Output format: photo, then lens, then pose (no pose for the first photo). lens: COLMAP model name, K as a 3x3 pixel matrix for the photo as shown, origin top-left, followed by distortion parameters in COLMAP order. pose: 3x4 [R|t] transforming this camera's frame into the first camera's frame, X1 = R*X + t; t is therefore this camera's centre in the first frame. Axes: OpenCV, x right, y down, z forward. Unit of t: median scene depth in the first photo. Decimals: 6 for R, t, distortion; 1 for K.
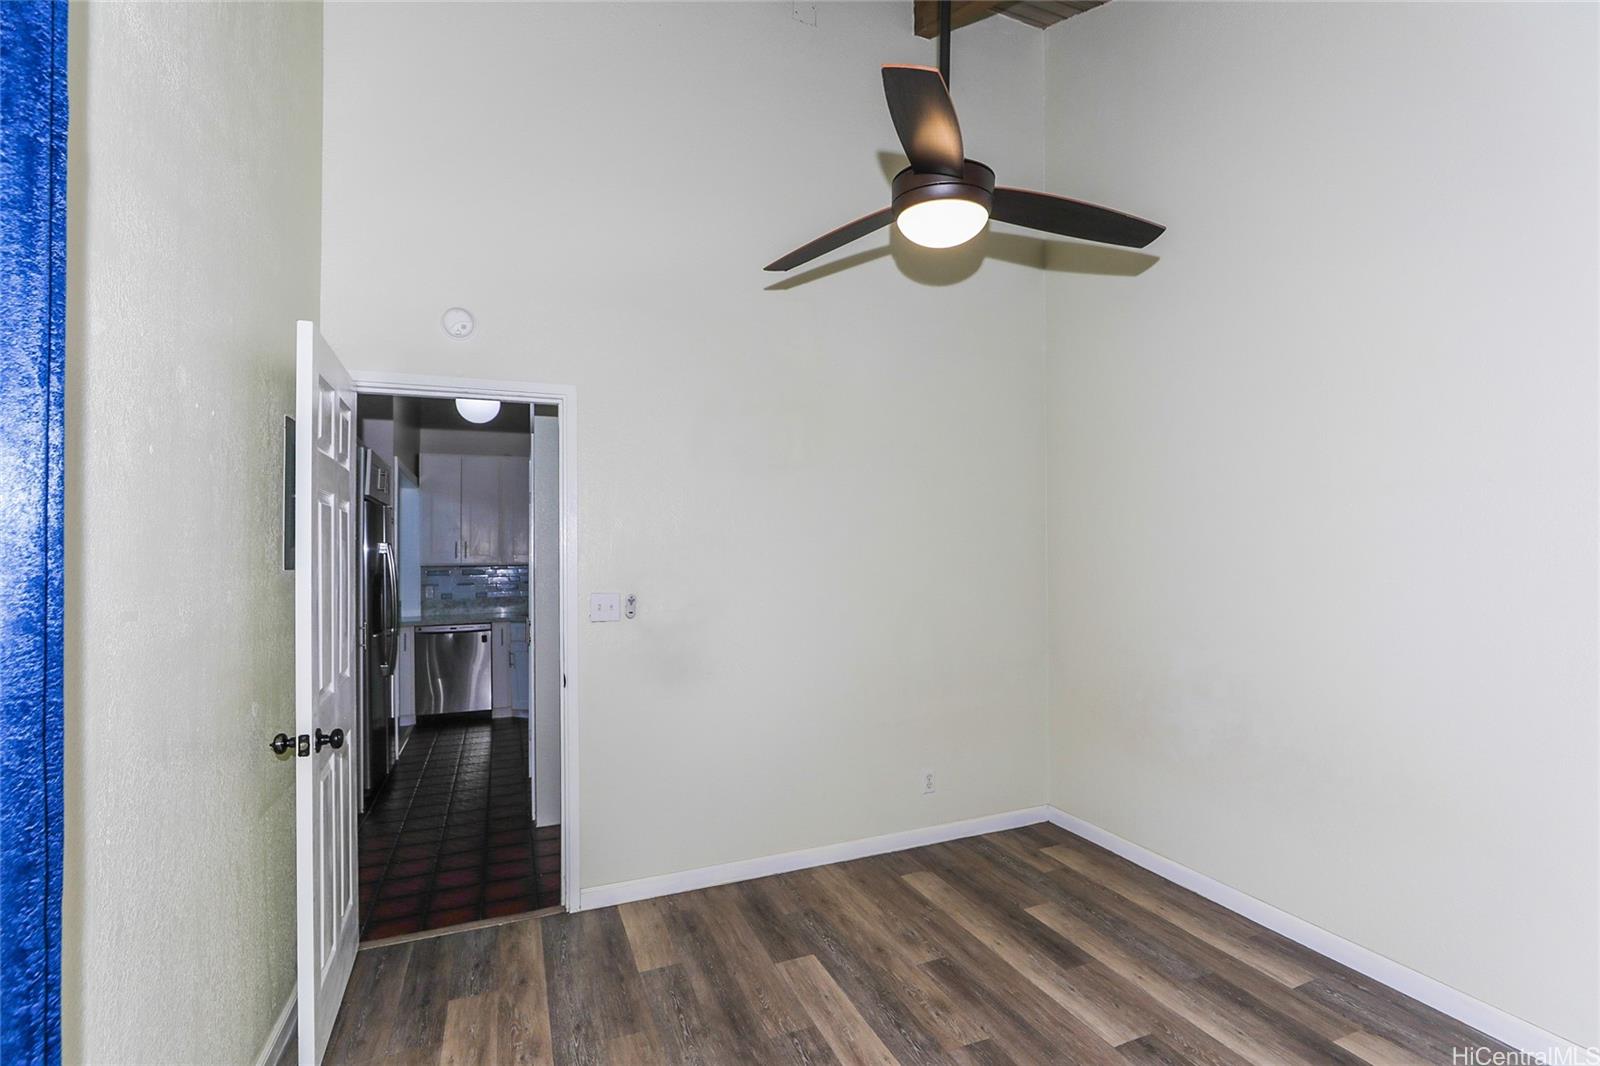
lens RADIAL K [[726.2, 0, 798.7], [0, 726.2, 540.0], [0, 0, 1]] dist [-0.007836, 0.000302]
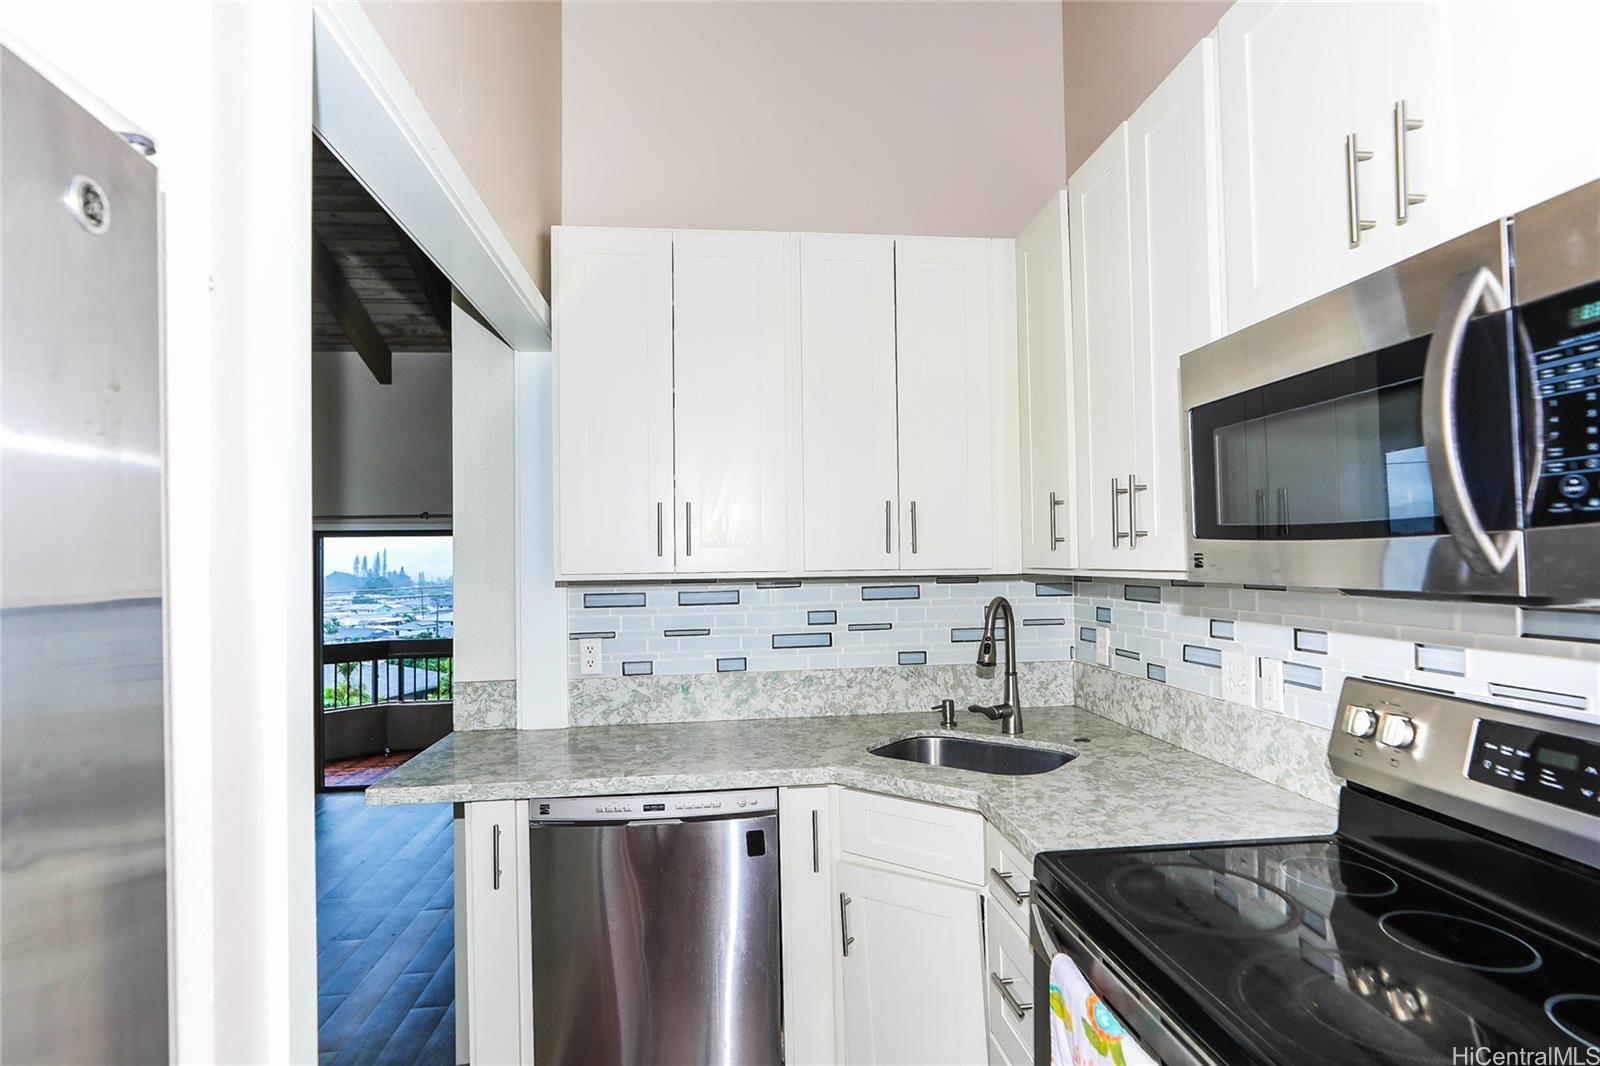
lens RADIAL K [[801.8, 0, 800.0], [0, 801.8, 533.0], [0, 0, 1]] dist [-0.013583, 0.000318]
pose [[0.964265, -0.013661, -0.264587, -0.327872], [0.011644, 0.999890, -0.009189, 0.018618], [0.264683, 0.005780, 0.964318, 0.691016]]
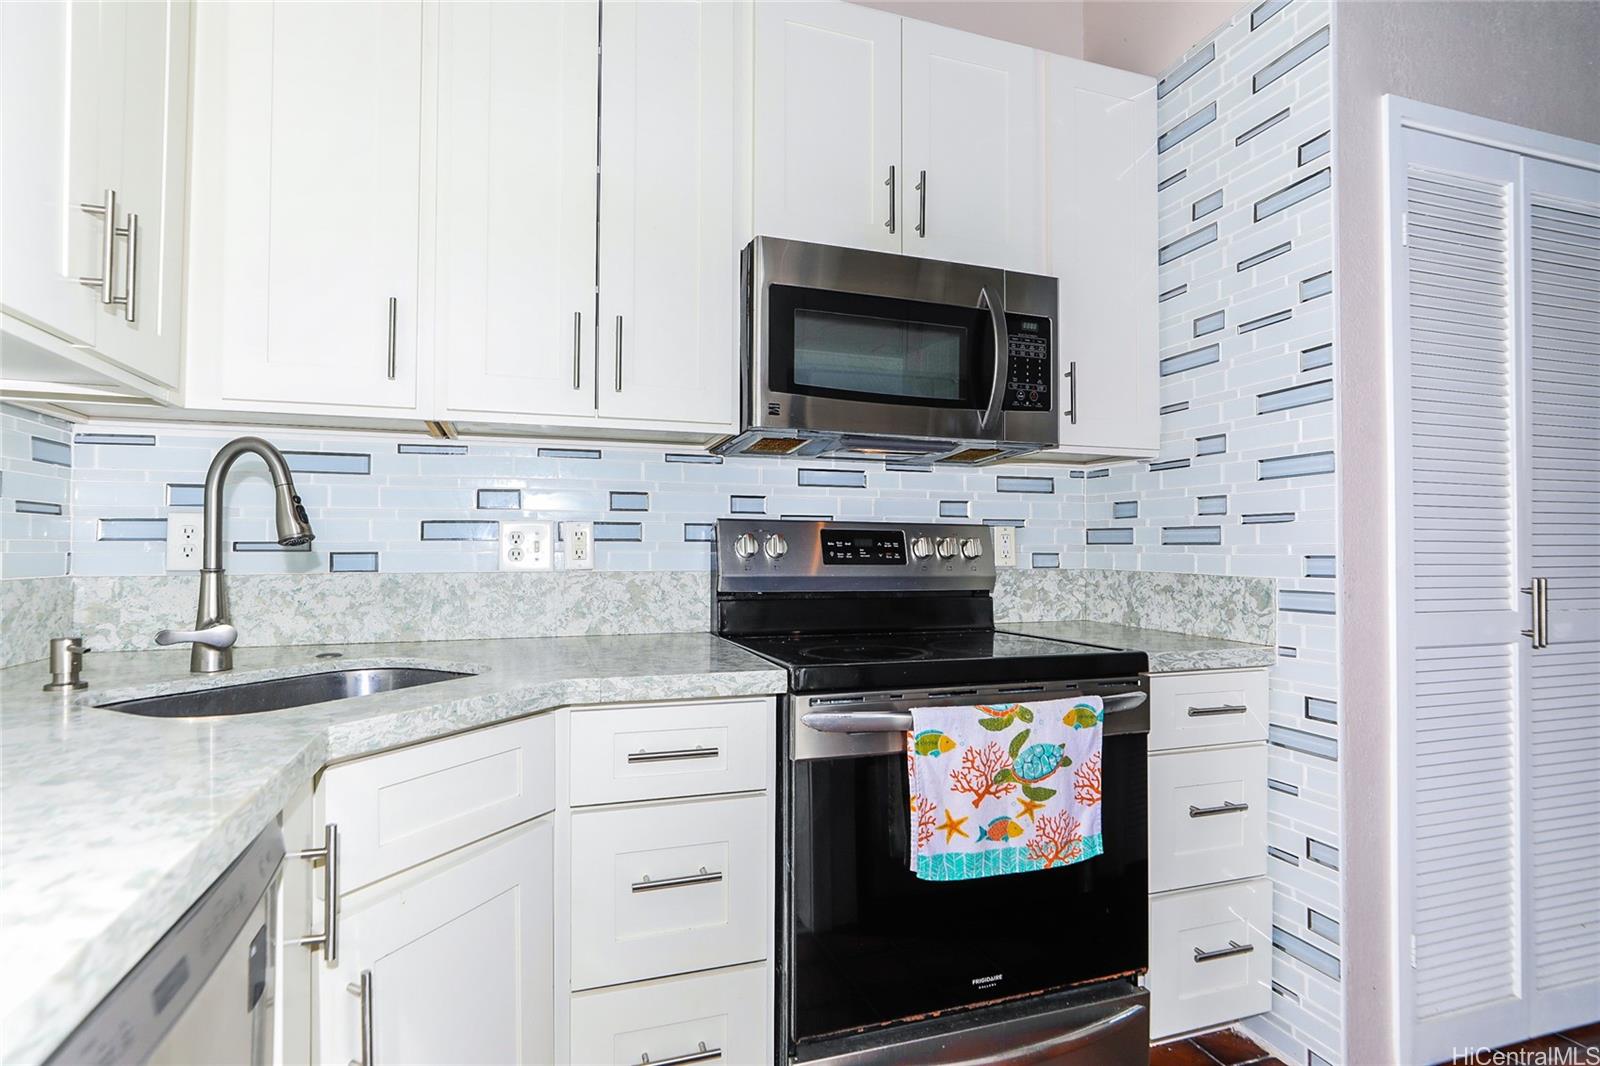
lens RADIAL K [[801.8, 0, 800.0], [0, 801.8, 533.0], [0, 0, 1]] dist [-0.013583, 0.000318]
pose [[0.048368, 0.038456, 0.998089, -0.533404], [-0.024069, 0.999013, -0.037325, 0.073176], [-0.998540, -0.022217, 0.049246, 0.896104]]
